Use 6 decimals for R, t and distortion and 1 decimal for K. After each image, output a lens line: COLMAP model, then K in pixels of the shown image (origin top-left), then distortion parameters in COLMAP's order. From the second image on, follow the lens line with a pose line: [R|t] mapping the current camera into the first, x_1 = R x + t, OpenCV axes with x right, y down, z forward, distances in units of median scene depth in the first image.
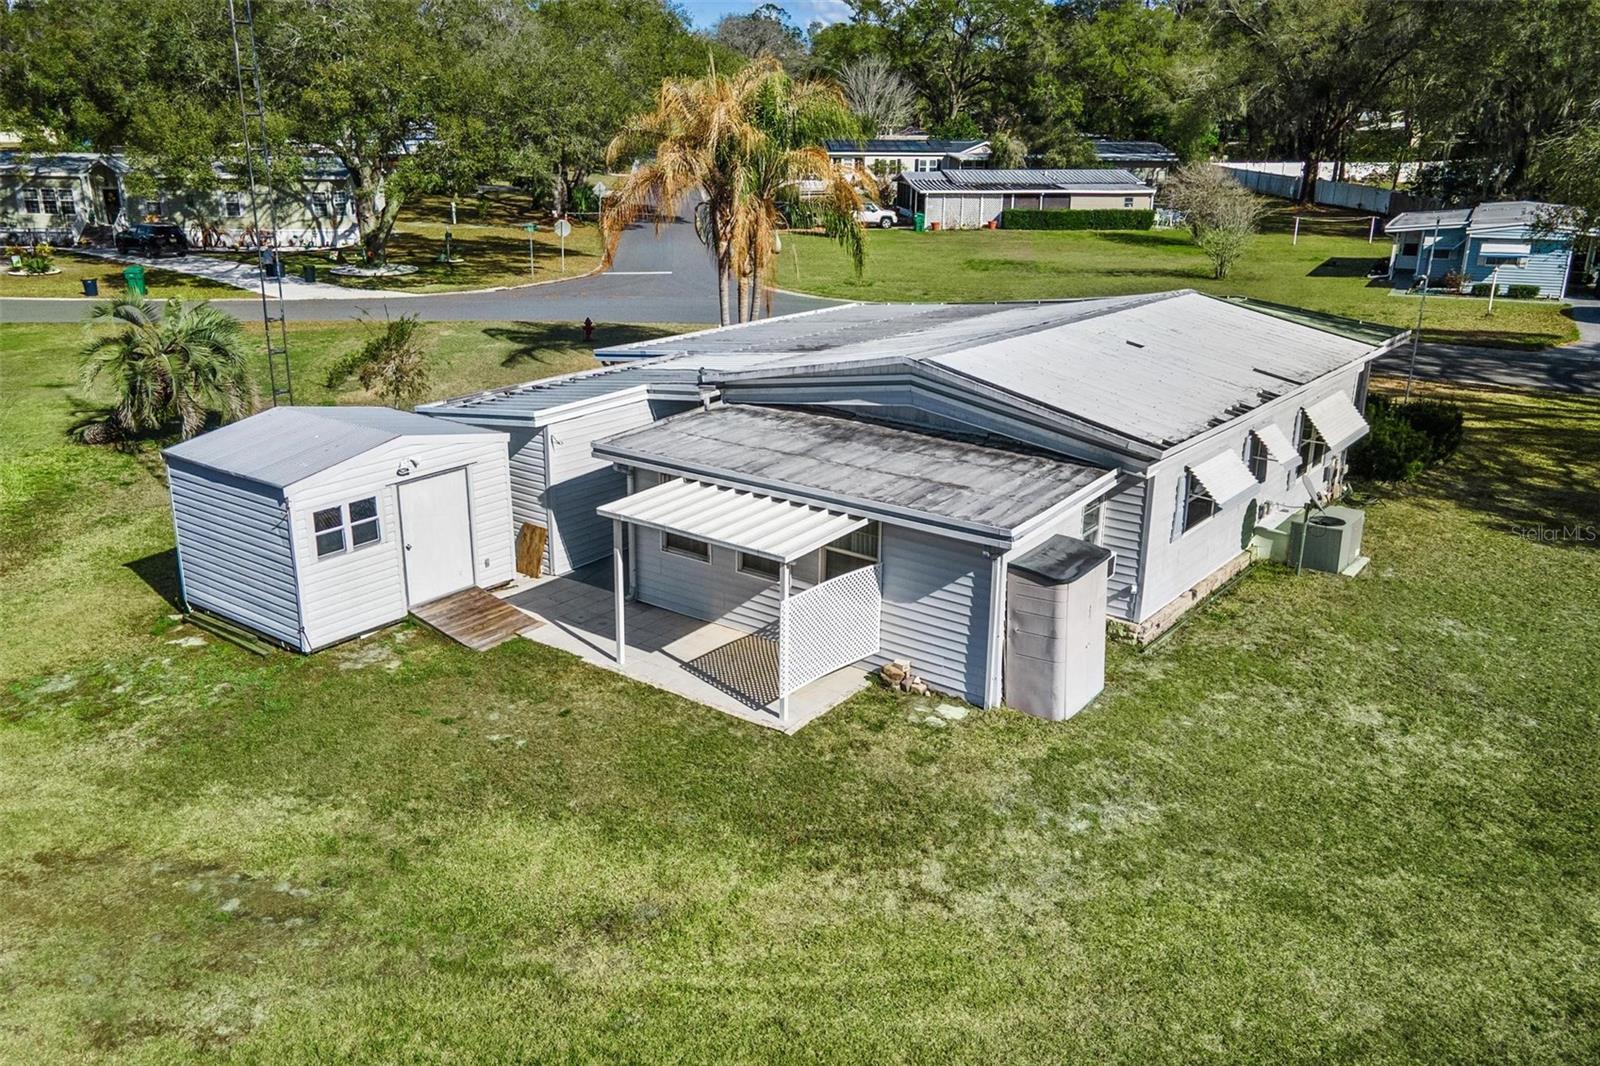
lens RADIAL K [[1247.8, 0, 784.8], [0, 1247.8, 499.9], [0, 0, 1]] dist [0.029238, 0.000606]
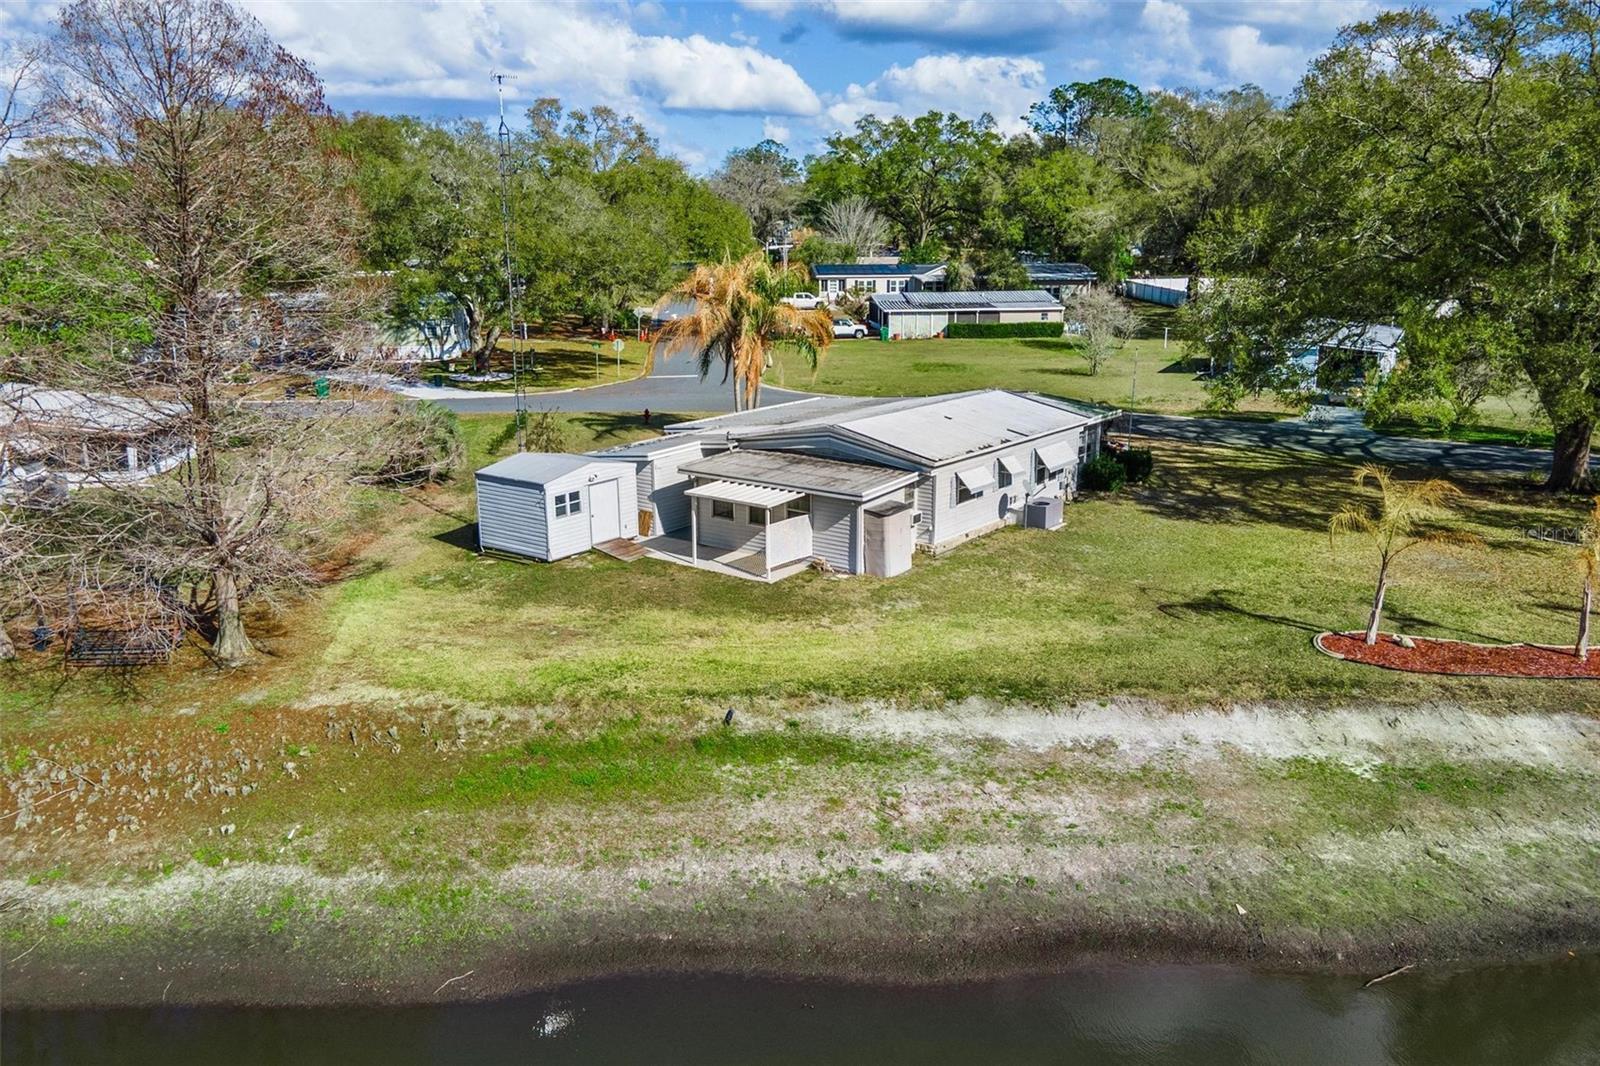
lens RADIAL K [[1202.3, 0, 821.2], [0, 1202.3, 522.7], [0, 0, 1]] dist [0.035195, -0.006737]
pose [[0.999606, -0.015309, 0.023526, 0.034679], [0.016471, 0.998613, -0.050015, 0.139888], [-0.022728, 0.050383, 0.998471, -0.925953]]
